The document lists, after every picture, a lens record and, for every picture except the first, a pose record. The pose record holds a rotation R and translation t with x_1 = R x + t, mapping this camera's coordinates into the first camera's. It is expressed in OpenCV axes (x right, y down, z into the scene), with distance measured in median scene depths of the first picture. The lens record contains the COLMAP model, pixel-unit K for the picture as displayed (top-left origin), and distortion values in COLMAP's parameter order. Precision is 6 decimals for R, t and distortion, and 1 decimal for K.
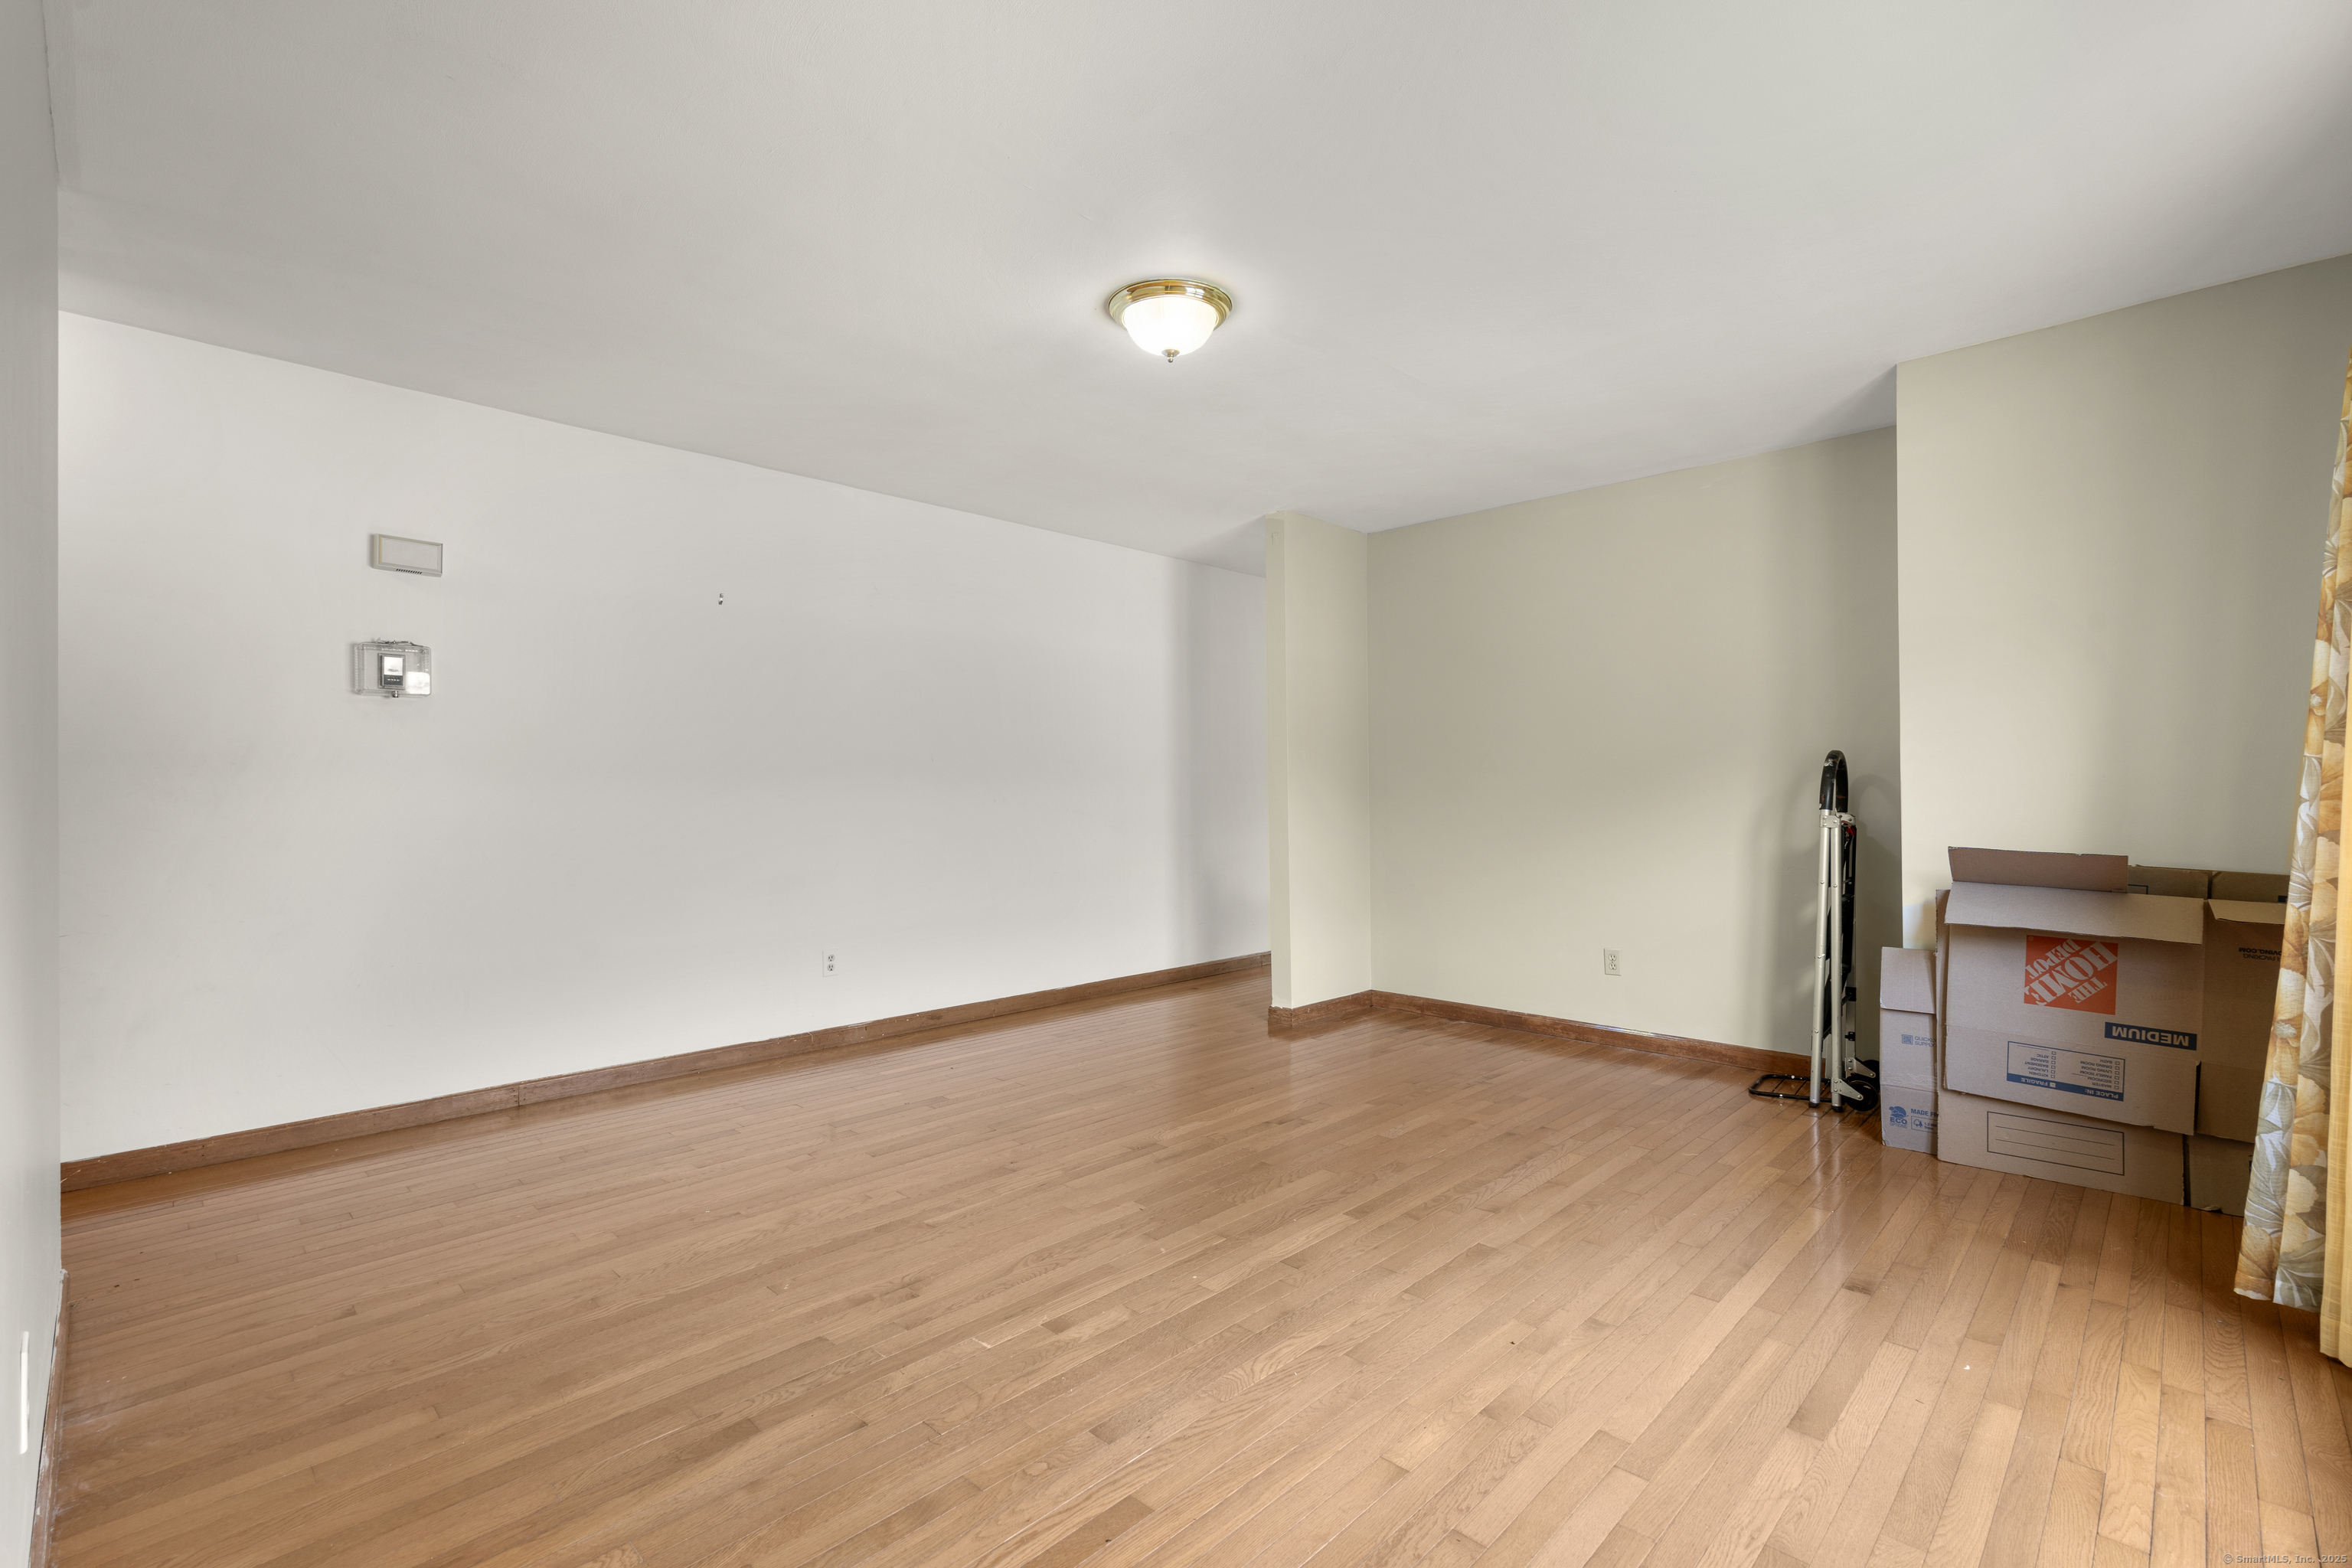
lens RADIAL K [[1053.3, 0, 1175.4], [0, 1053.3, 793.6], [0, 0, 1]] dist [-0.003933, 0.000844]
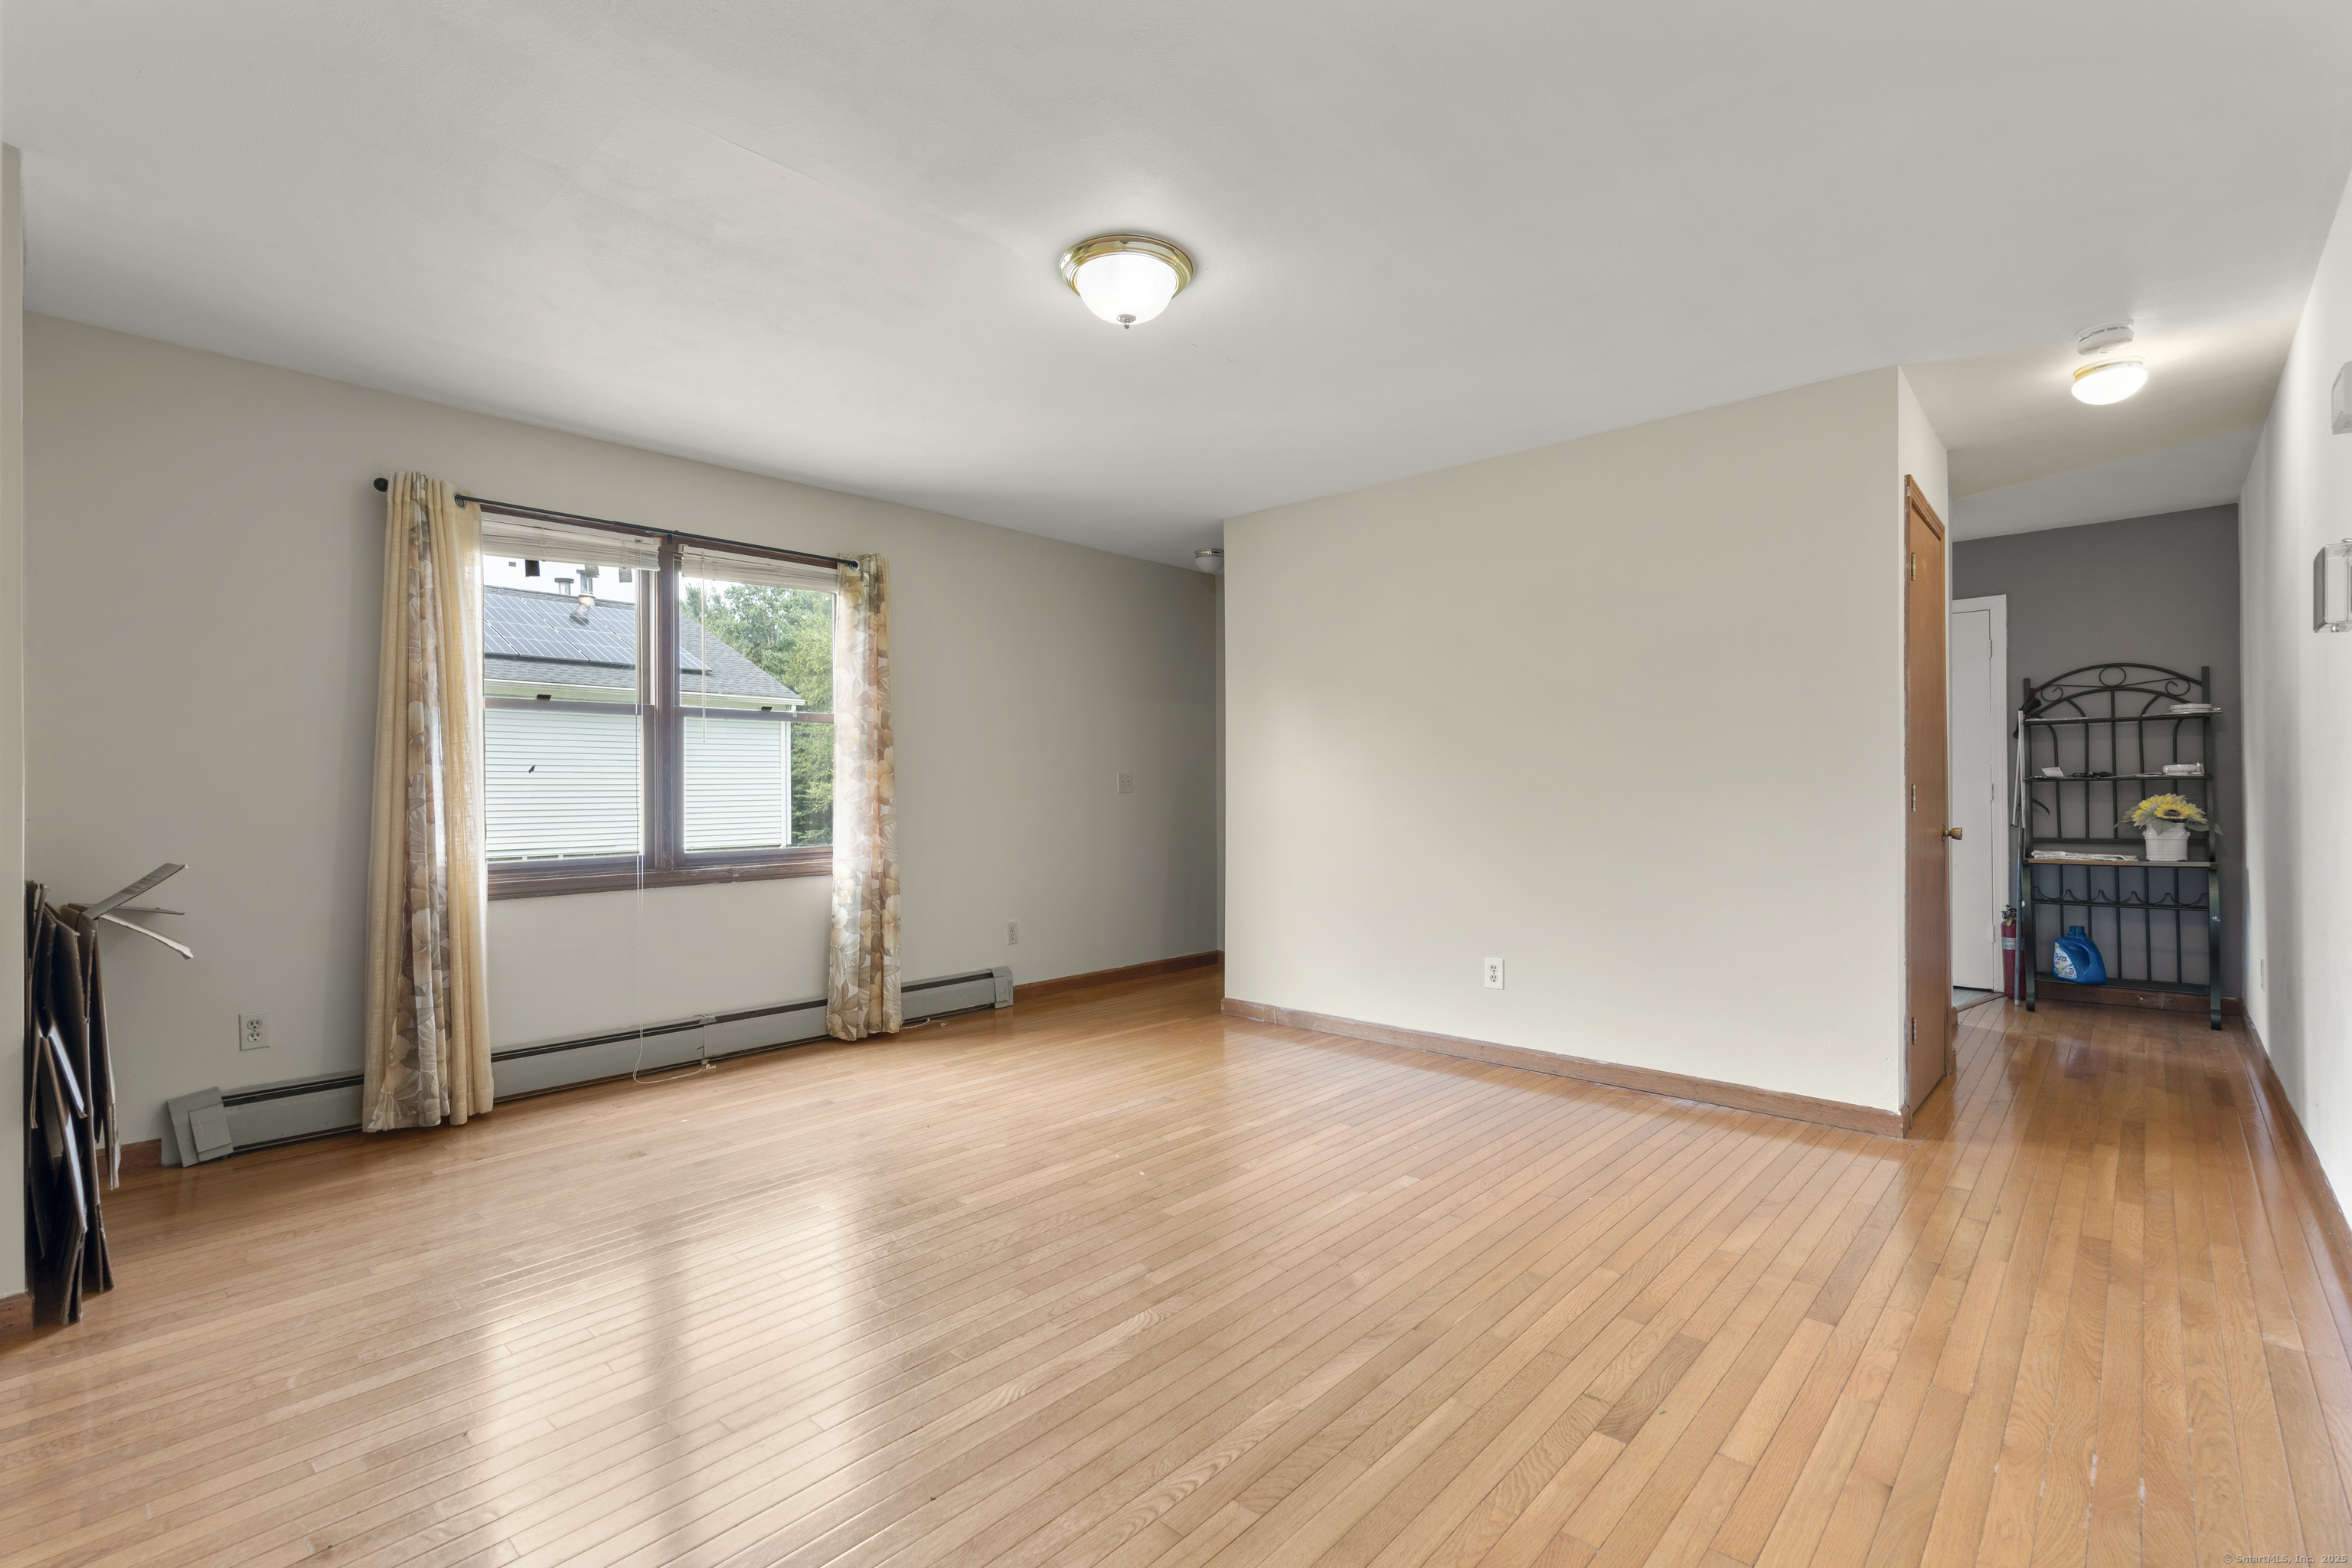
lens RADIAL K [[1053.3, 0, 1175.4], [0, 1053.3, 793.6], [0, 0, 1]] dist [-0.003933, 0.000844]
pose [[-0.999458, 0.009159, -0.031628, -0.014051], [0.009039, 0.999951, 0.003939, -0.002407], [0.031662, 0.003651, -0.999492, 1.858096]]
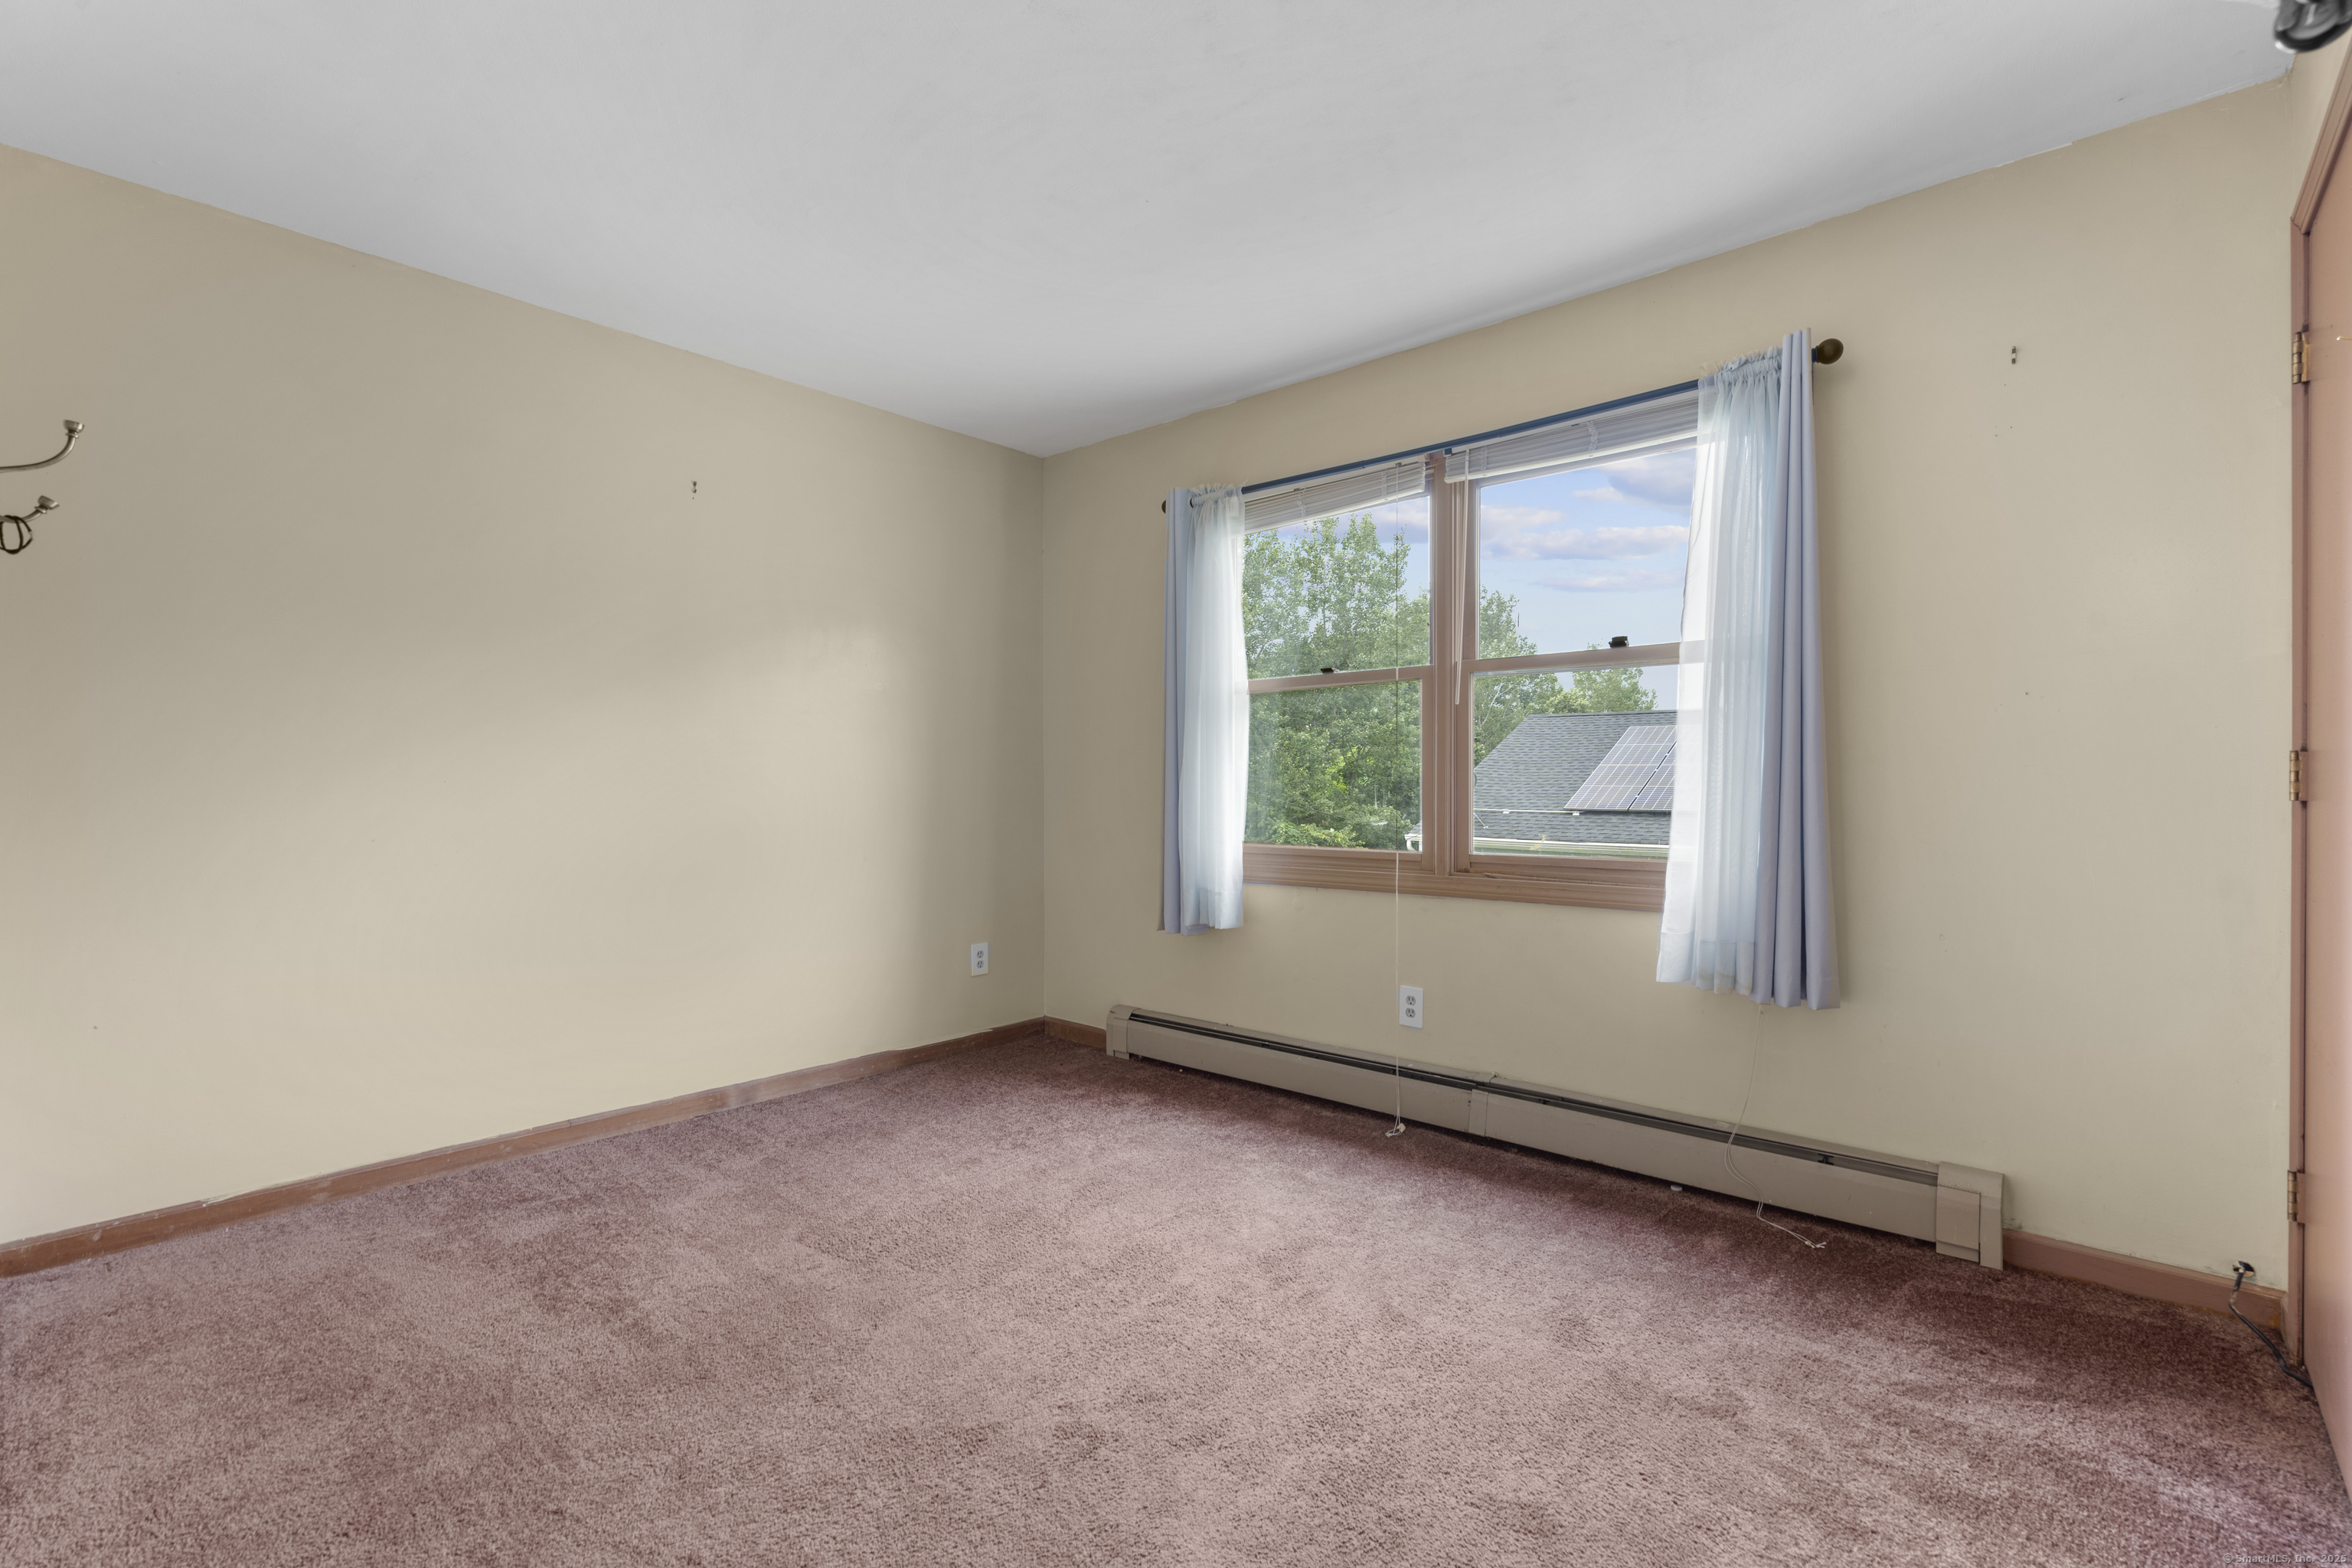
lens RADIAL K [[1054.5, 0, 1157.1], [0, 1054.5, 799.4], [0, 0, 1]] dist [-0.004243, -0.000233]
pose [[-0.034734, -0.000516, 0.999396, -0.467170], [-0.002769, 0.999996, 0.000420, 0.019712], [-0.999393, -0.002752, -0.034735, 0.777066]]
